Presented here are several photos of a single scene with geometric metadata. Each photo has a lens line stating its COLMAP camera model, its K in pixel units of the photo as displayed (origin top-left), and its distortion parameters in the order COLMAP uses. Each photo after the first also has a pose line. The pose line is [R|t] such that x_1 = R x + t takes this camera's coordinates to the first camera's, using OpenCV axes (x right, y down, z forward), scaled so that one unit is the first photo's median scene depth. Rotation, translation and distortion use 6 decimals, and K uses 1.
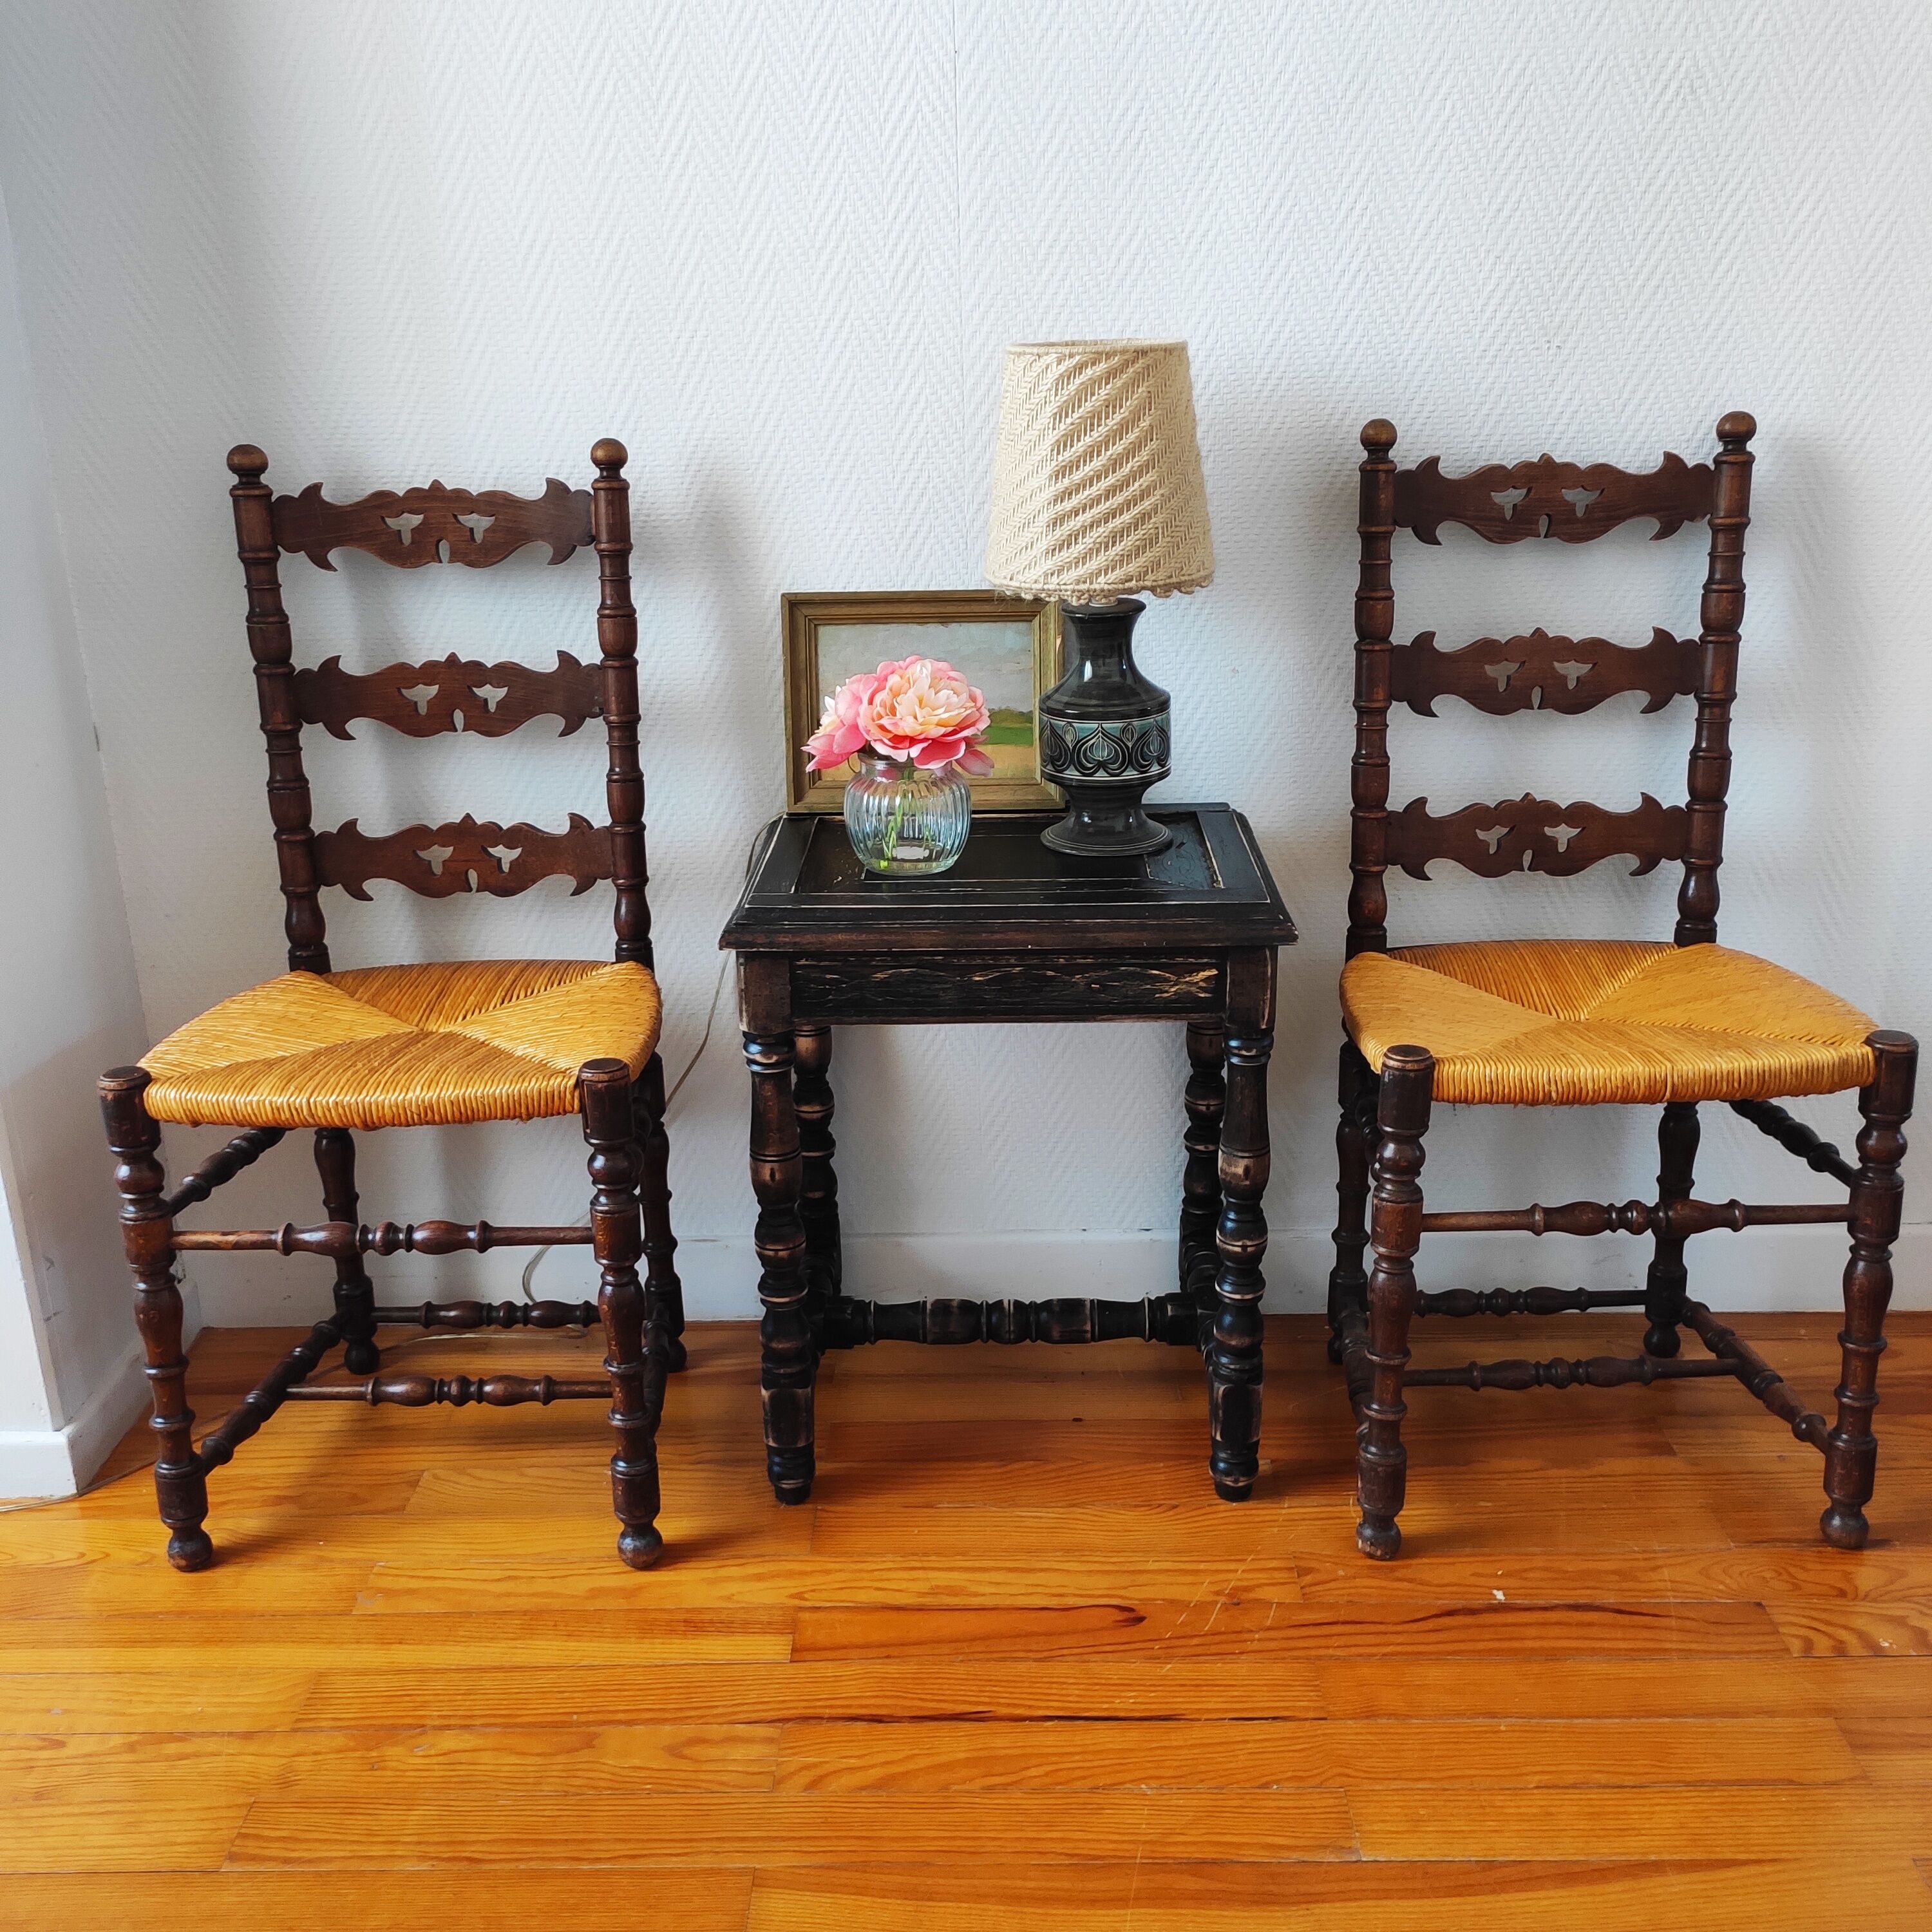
lens RADIAL K [[1934.4, 0, 969.2], [0, 1934.4, 969.4], [0, 0, 1]] dist [0.036733, 0.000000]
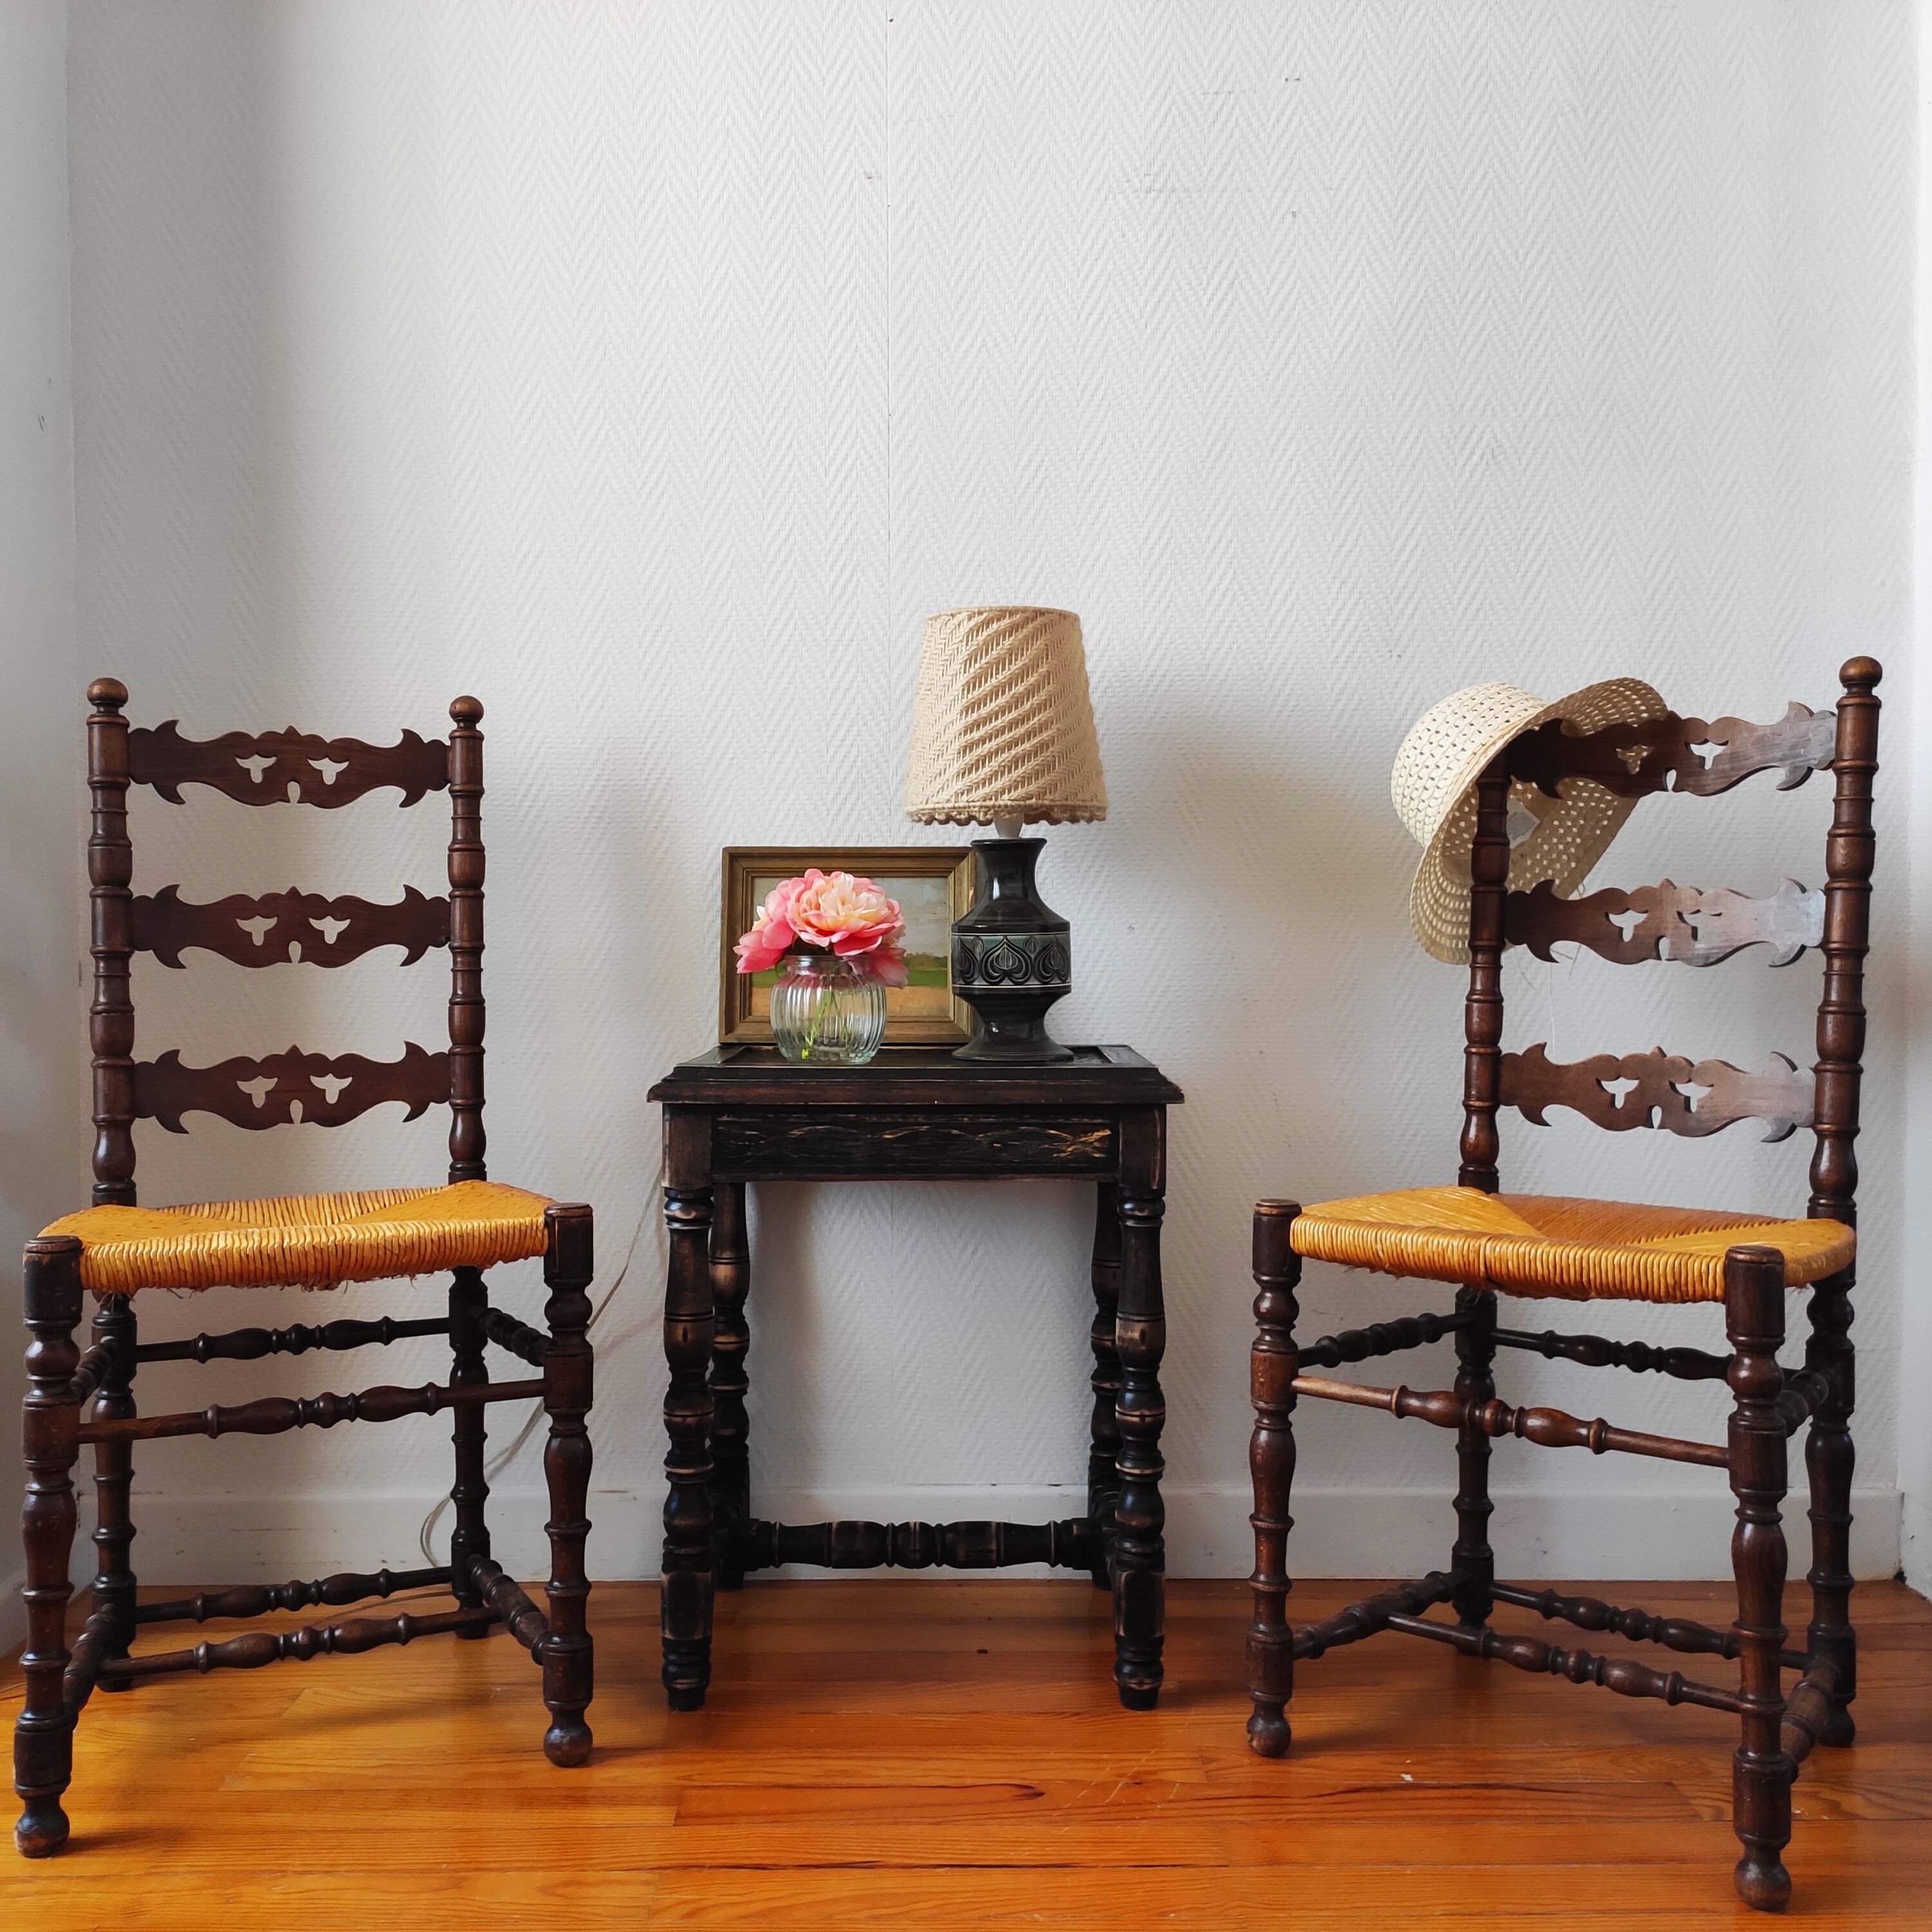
lens RADIAL K [[1934.4, 0, 959.5], [0, 1934.4, 955.6], [0, 0, 1]] dist [0.036733, 0.000000]
pose [[0.999577, 0.020538, 0.020583, 0.018867], [-0.013117, 0.950272, -0.311145, 0.228347], [-0.025950, 0.310744, 0.950139, -0.047093]]
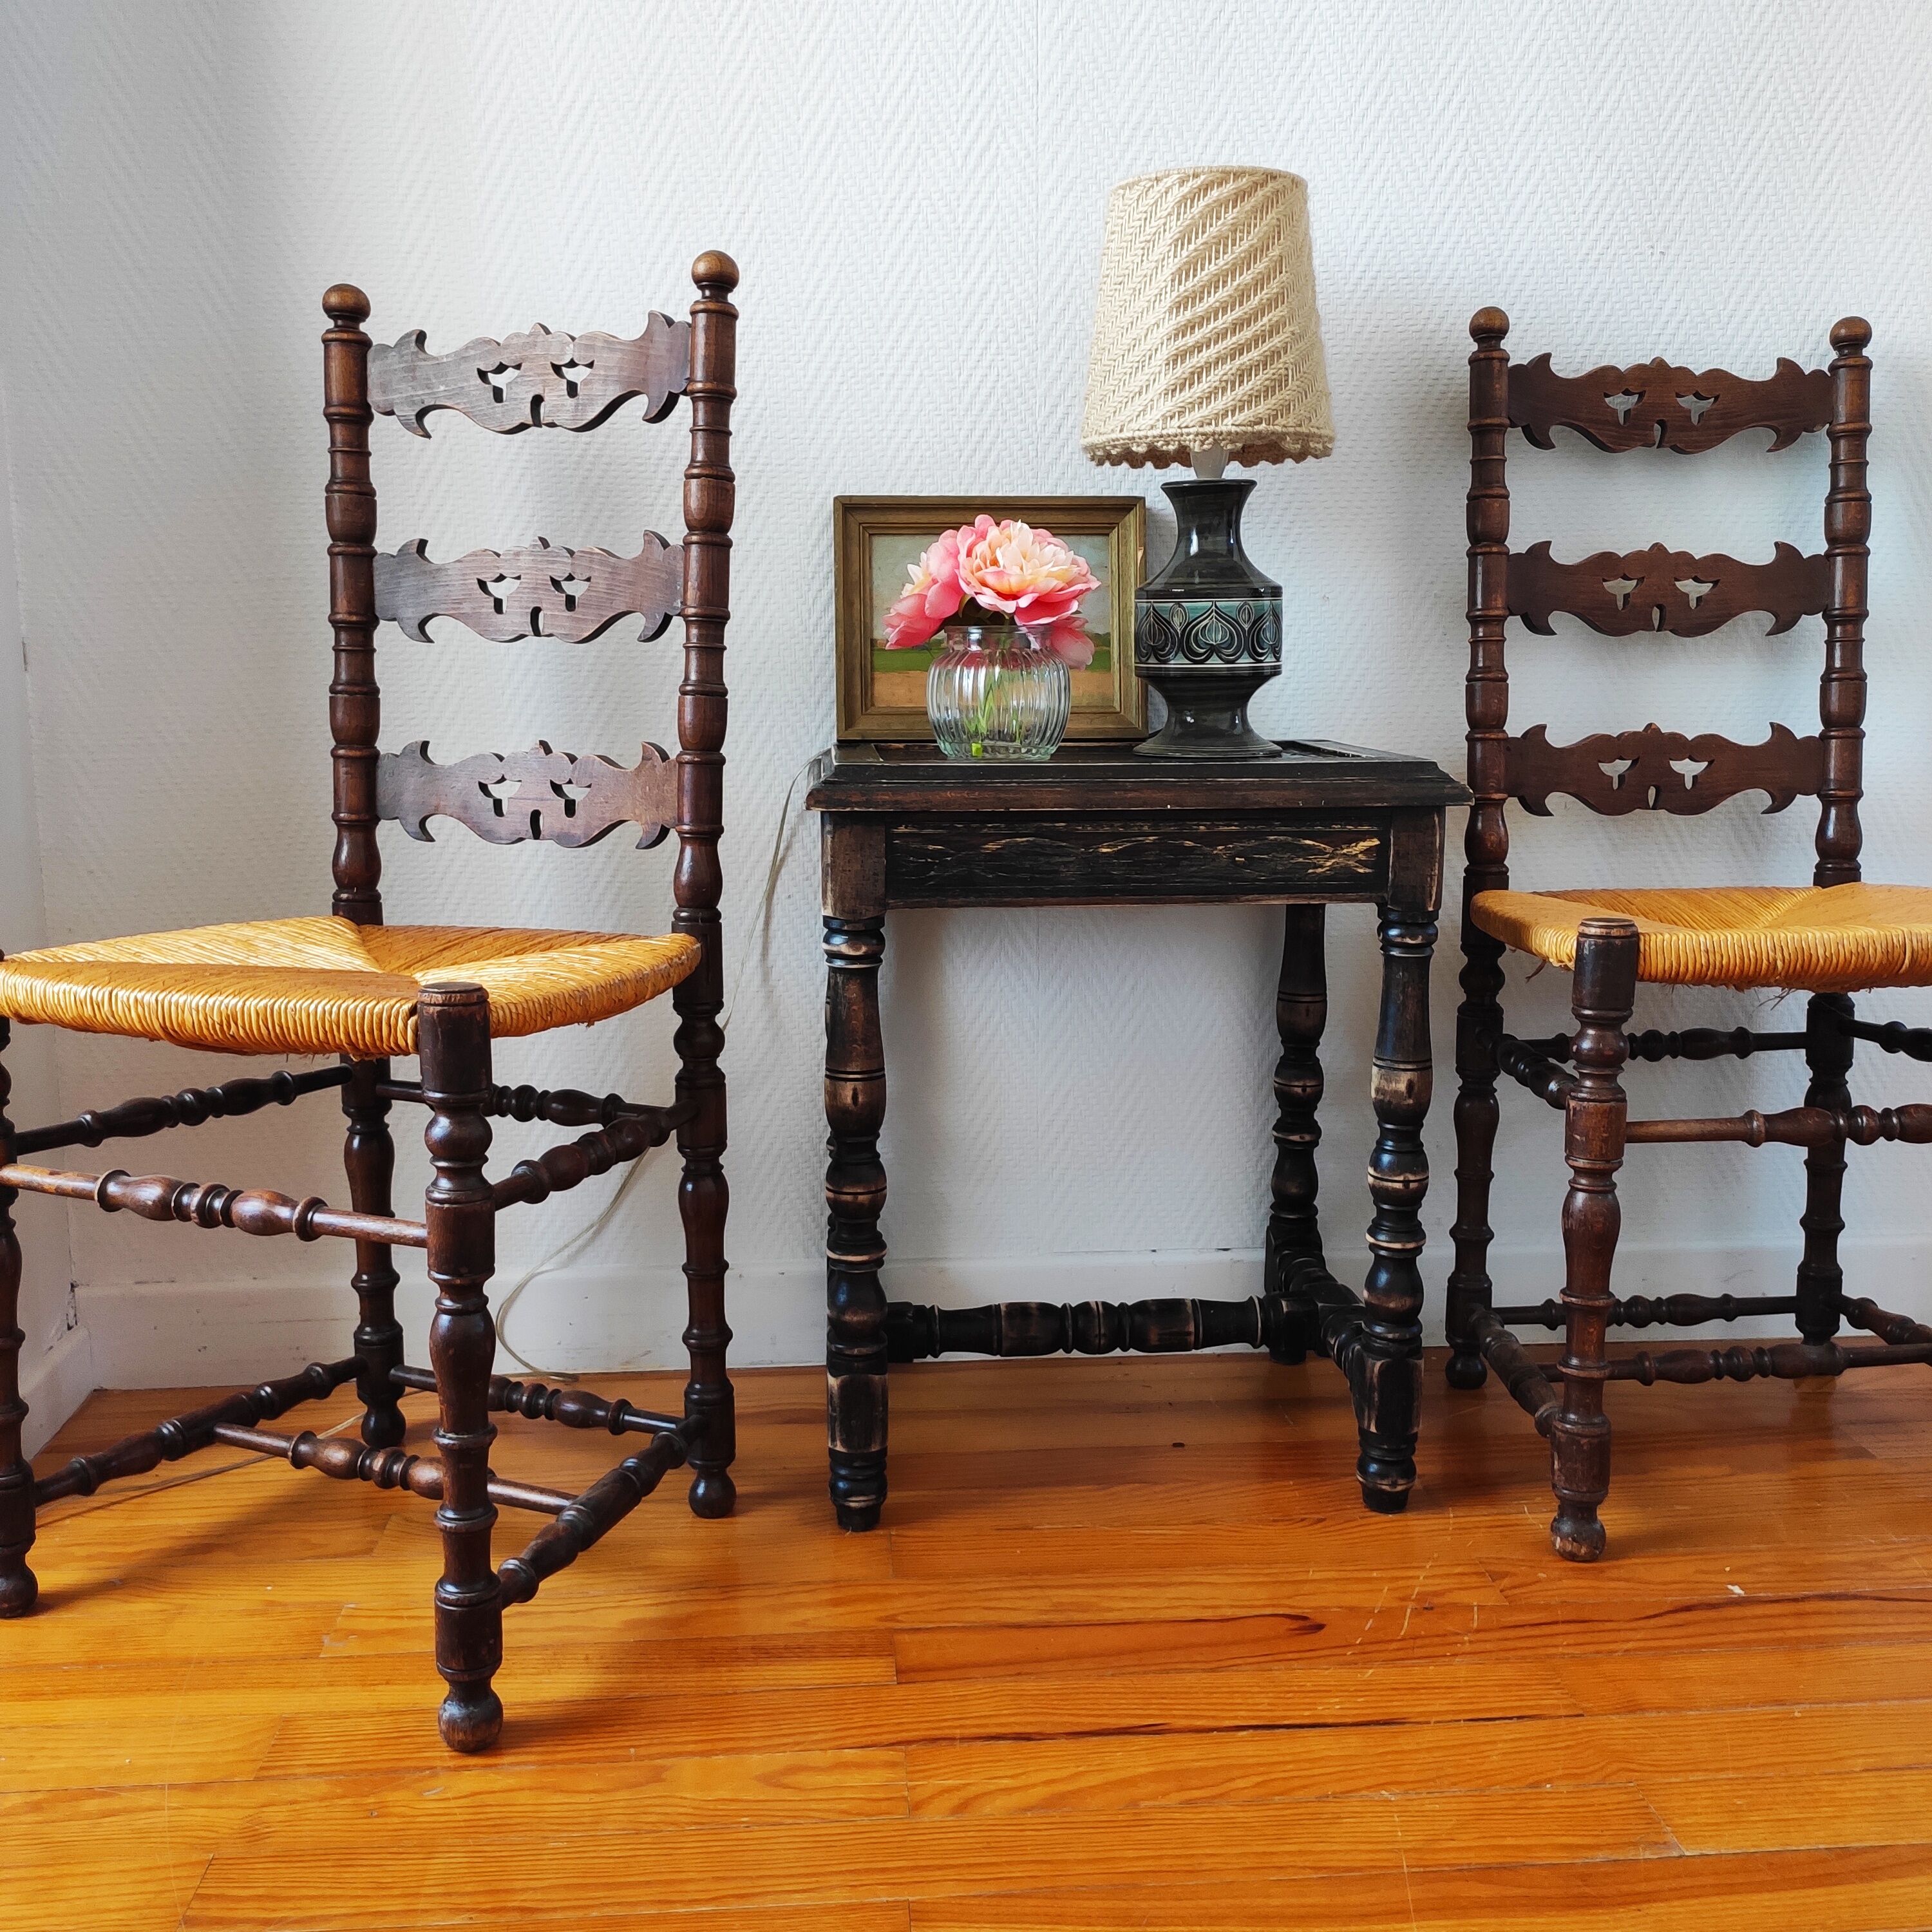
lens RADIAL K [[1934.4, 0, 972.3], [0, 1934.4, 967.2], [0, 0, 1]] dist [0.036733, 0.000000]
pose [[0.995736, 0.002145, 0.092227, -0.125475], [0.013241, 0.986054, -0.165896, 0.186070], [-0.091297, 0.166410, 0.981821, 0.160635]]
